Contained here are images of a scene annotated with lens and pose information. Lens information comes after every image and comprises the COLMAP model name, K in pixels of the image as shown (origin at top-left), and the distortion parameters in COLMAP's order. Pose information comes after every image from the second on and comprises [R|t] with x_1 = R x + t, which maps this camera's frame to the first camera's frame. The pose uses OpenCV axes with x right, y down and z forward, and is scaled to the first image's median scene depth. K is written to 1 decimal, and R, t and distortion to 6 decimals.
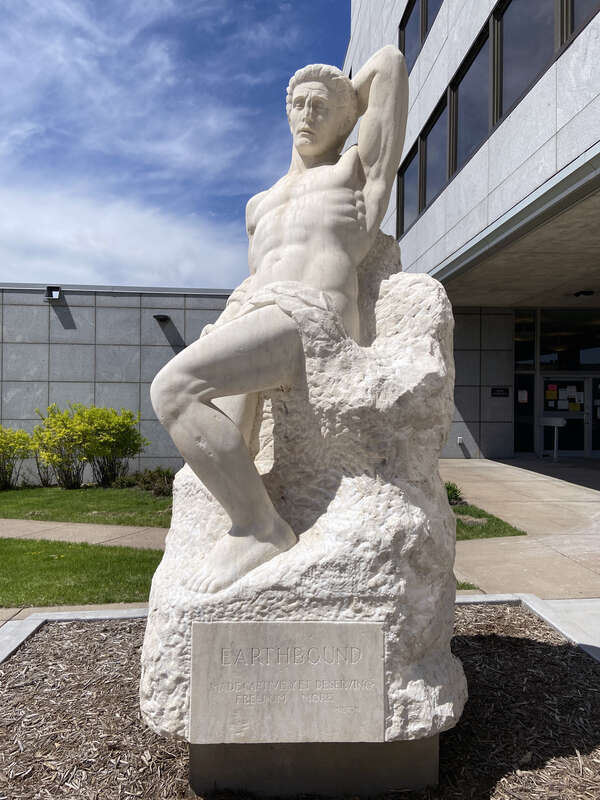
lens RADIAL K [[615.8, 0, 302.9], [0, 615.8, 396.7], [0, 0, 1]] dist [0.107310, -0.012815]
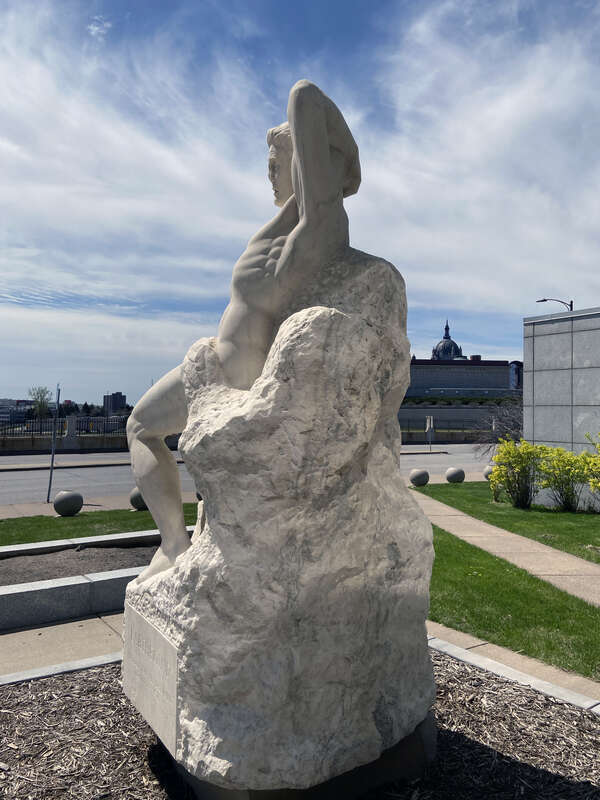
lens RADIAL K [[615.8, 0, 302.7], [0, 615.8, 403.7], [0, 0, 1]] dist [0.107310, -0.012815]
pose [[0.496027, -0.016913, -0.868142, 1.164980], [-0.001210, 0.999796, -0.020169, -0.041178], [0.868306, 0.011054, 0.495905, 0.630834]]
